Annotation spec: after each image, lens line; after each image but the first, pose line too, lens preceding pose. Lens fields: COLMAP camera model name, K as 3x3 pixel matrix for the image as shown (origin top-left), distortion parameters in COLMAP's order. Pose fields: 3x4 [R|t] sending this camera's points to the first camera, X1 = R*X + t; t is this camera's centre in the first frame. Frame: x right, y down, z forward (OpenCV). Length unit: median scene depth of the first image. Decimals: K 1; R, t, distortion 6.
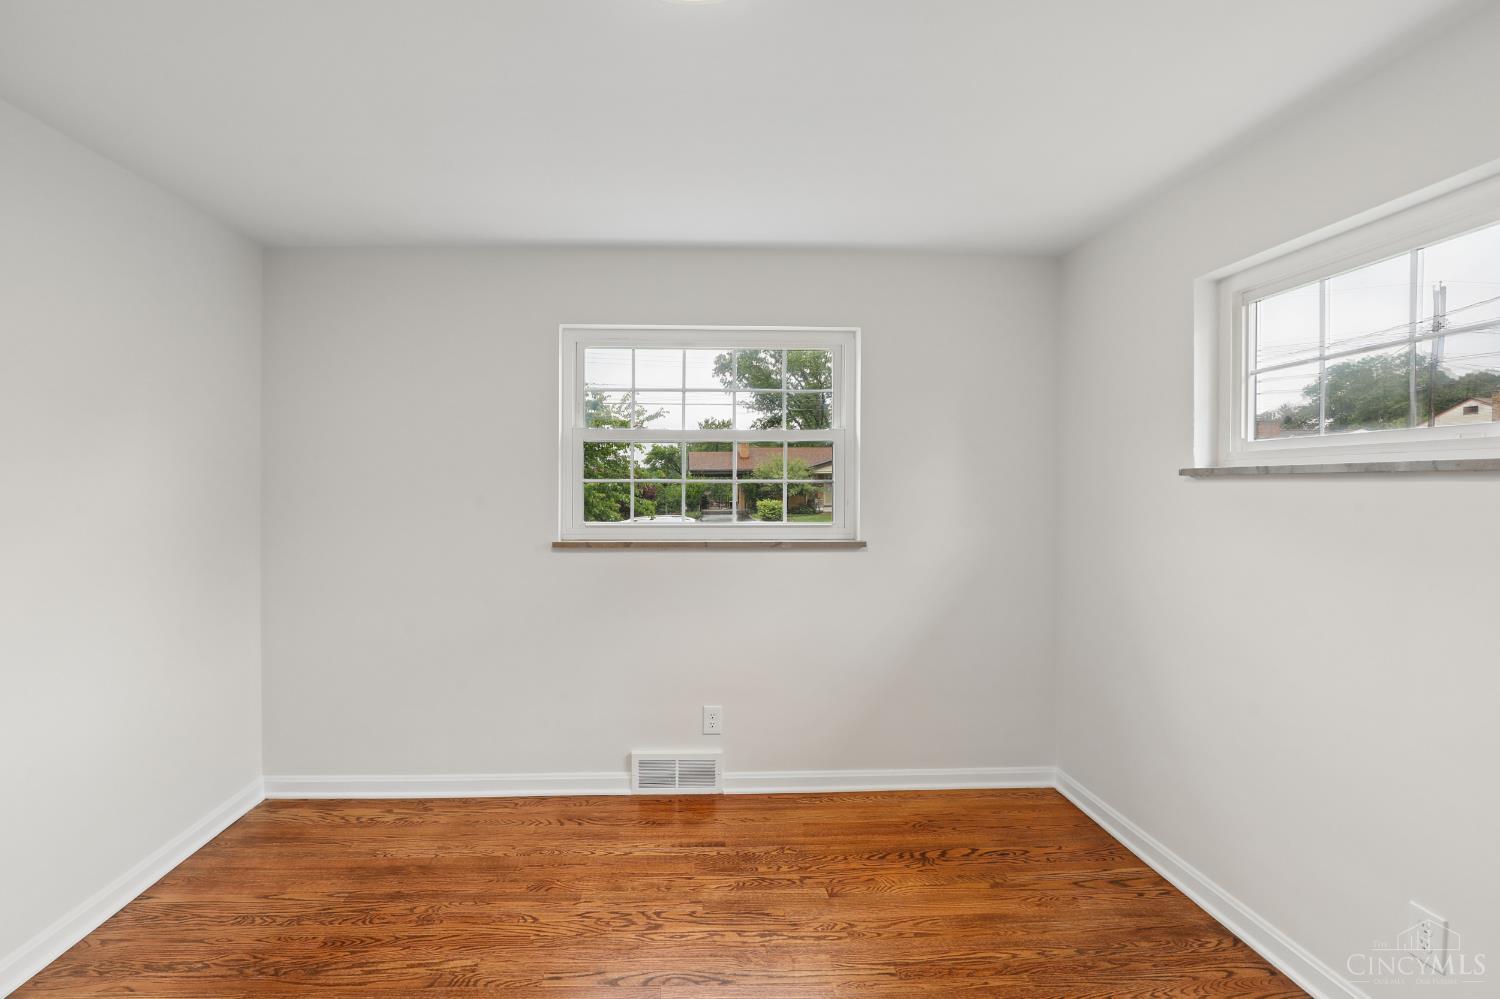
lens RADIAL K [[695.2, 0, 753.6], [0, 695.2, 492.9], [0, 0, 1]] dist [-0.034408, 0.006131]
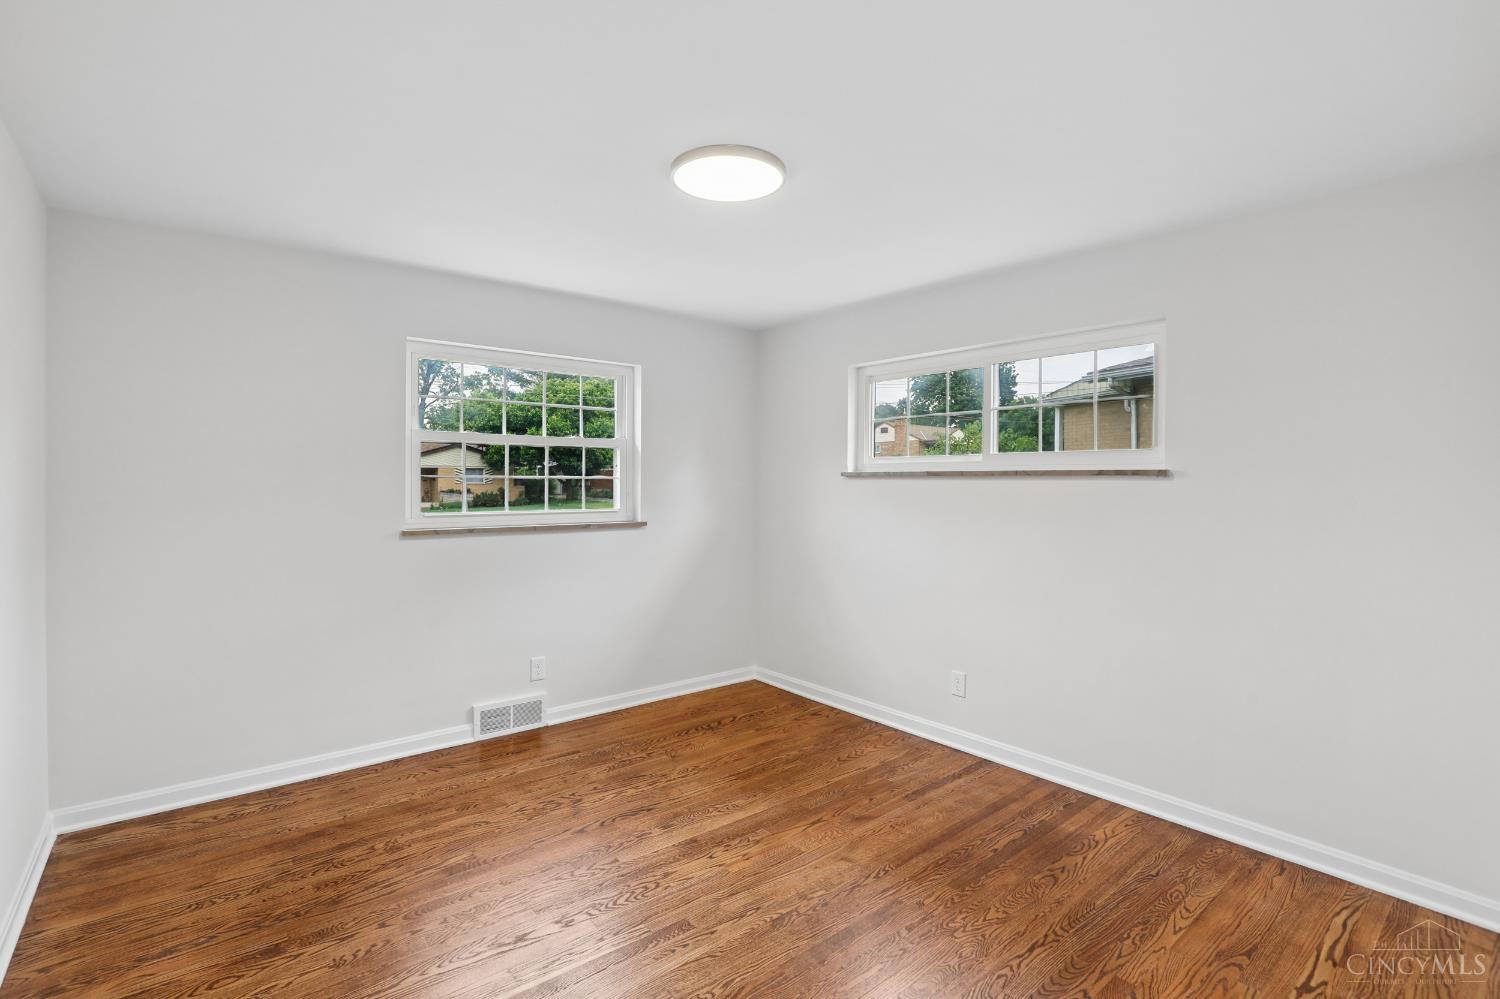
lens RADIAL K [[695.2, 0, 752.0], [0, 695.2, 497.9], [0, 0, 1]] dist [-0.034408, 0.006131]
pose [[0.796715, -0.011649, 0.604243, -0.591877], [0.002849, 0.999876, 0.015520, 0.002088], [-0.604349, -0.010643, 0.796649, -0.263596]]
